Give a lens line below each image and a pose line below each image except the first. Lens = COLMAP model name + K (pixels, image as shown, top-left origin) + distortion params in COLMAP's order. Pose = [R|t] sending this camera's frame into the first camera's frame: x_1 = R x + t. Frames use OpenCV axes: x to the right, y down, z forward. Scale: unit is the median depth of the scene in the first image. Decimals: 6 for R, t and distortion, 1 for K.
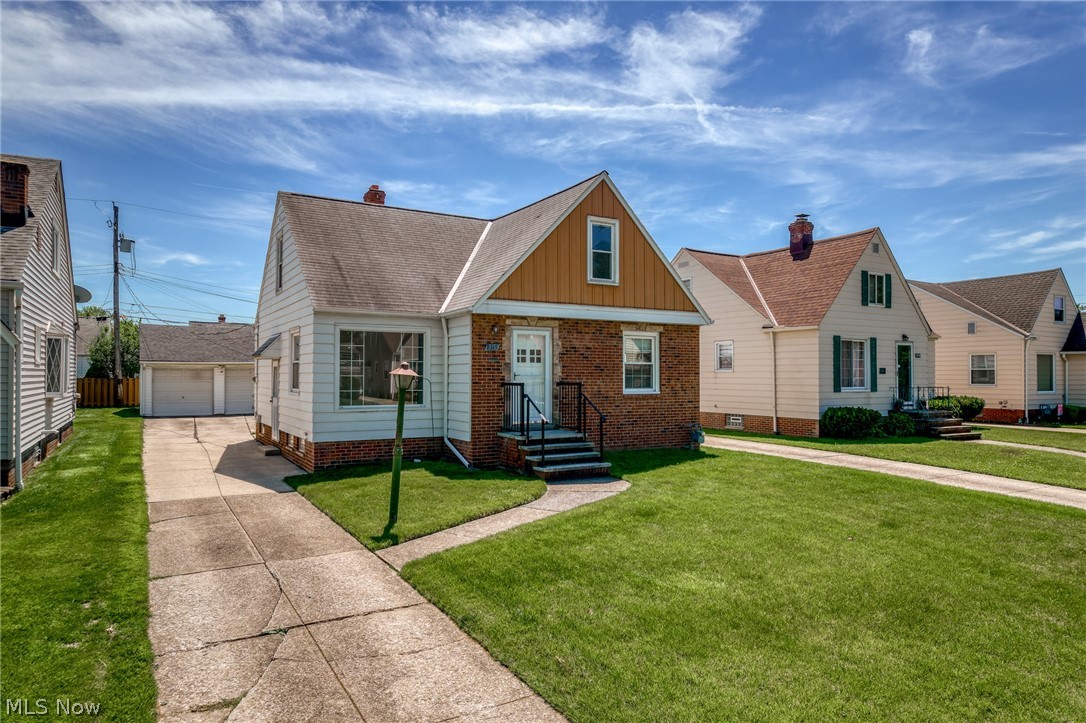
lens RADIAL K [[713.2, 0, 544.8], [0, 713.2, 366.6], [0, 0, 1]] dist [-0.005425, 0.018068]
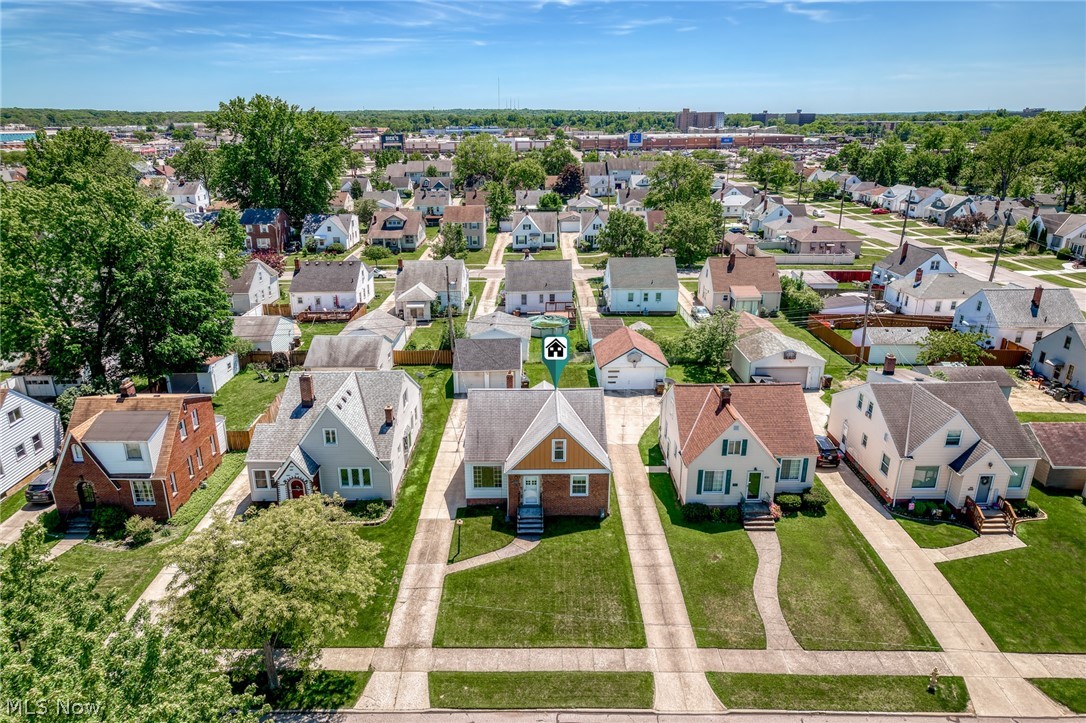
lens RADIAL K [[713.2, 0, 544.8], [0, 713.2, 366.6], [0, 0, 1]] dist [-0.005425, 0.018068]
pose [[0.860502, 0.161950, -0.483020, 1.244564], [0.008175, 0.943615, 0.330944, -1.310518], [0.509381, -0.288727, 0.810659, -1.080847]]
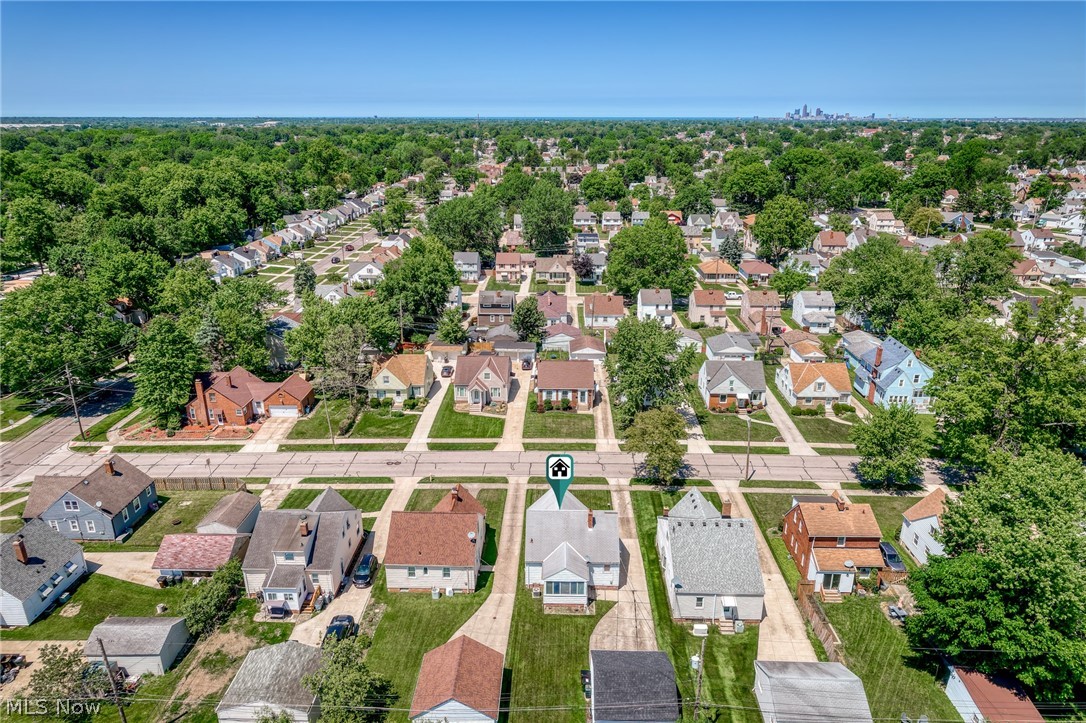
lens RADIAL K [[677.9, 0, 560.4], [0, 677.9, 362.0], [0, 0, 1]] dist [0.000430, -0.000191]
pose [[-0.853392, -0.155108, 0.497659, -2.004392], [0.015599, 0.946677, 0.321805, -2.417675], [-0.521037, 0.282389, -0.805467, 4.269618]]
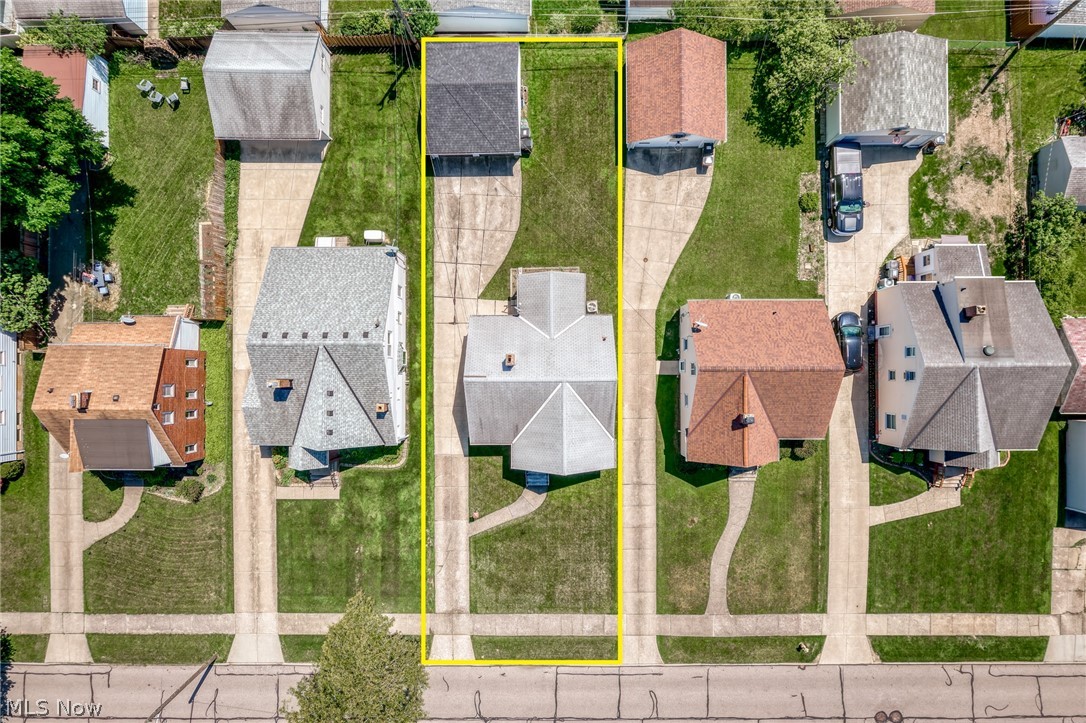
lens RADIAL K [[677.9, 0, 560.4], [0, 677.9, 362.0], [0, 0, 1]] dist [0.000430, -0.000191]
pose [[0.856837, 0.515471, 0.010971, -0.166765], [-0.007248, -0.009235, 0.999931, -2.663051], [0.515537, -0.856857, -0.004177, 1.314331]]
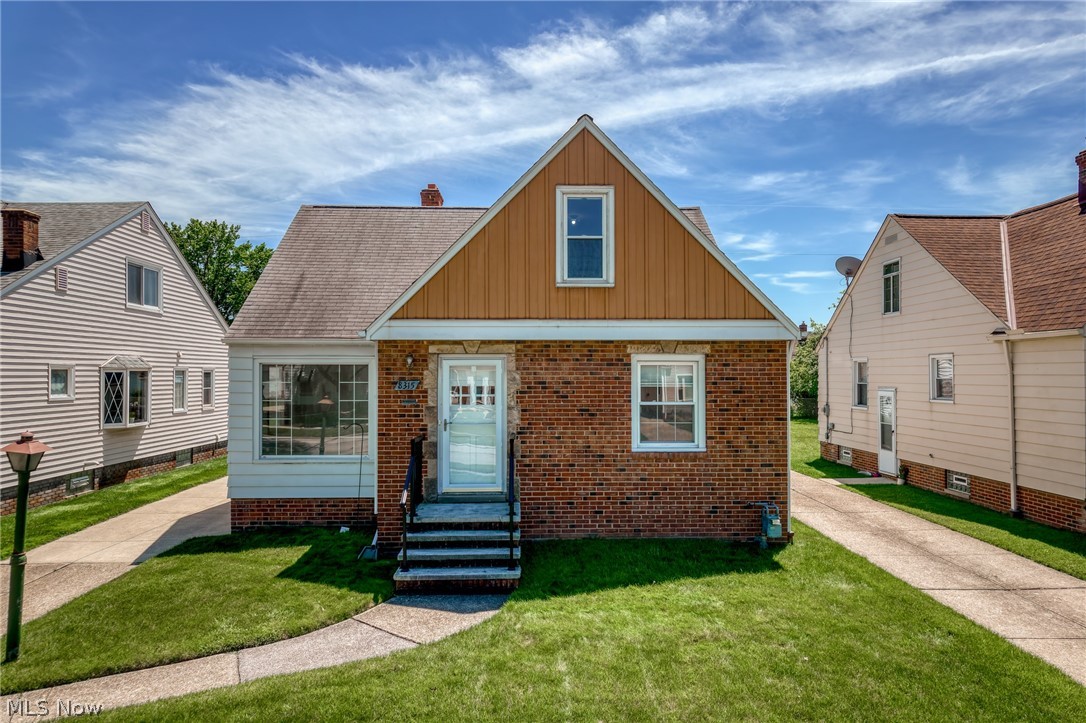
lens RADIAL K [[713.2, 0, 544.8], [0, 713.2, 366.6], [0, 0, 1]] dist [-0.005425, 0.018068]
pose [[0.868797, -0.008361, -0.495098, 0.365183], [0.009567, 0.999954, -0.000099, -0.040066], [0.495076, -0.004651, 0.868837, 0.392949]]
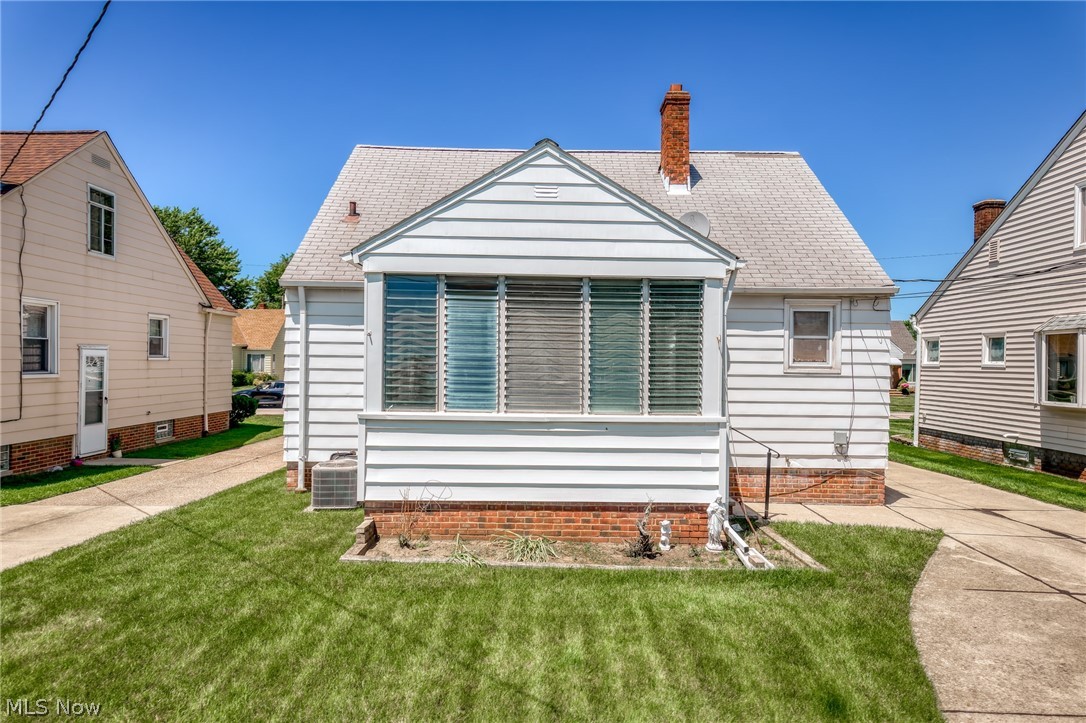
lens RADIAL K [[713.2, 0, 544.8], [0, 713.2, 366.6], [0, 0, 1]] dist [-0.005425, 0.018068]
pose [[-0.852495, -0.016446, 0.522476, -0.580716], [-0.021362, 0.999766, -0.003385, 0.010926], [-0.522298, -0.014046, -0.852647, 1.954725]]
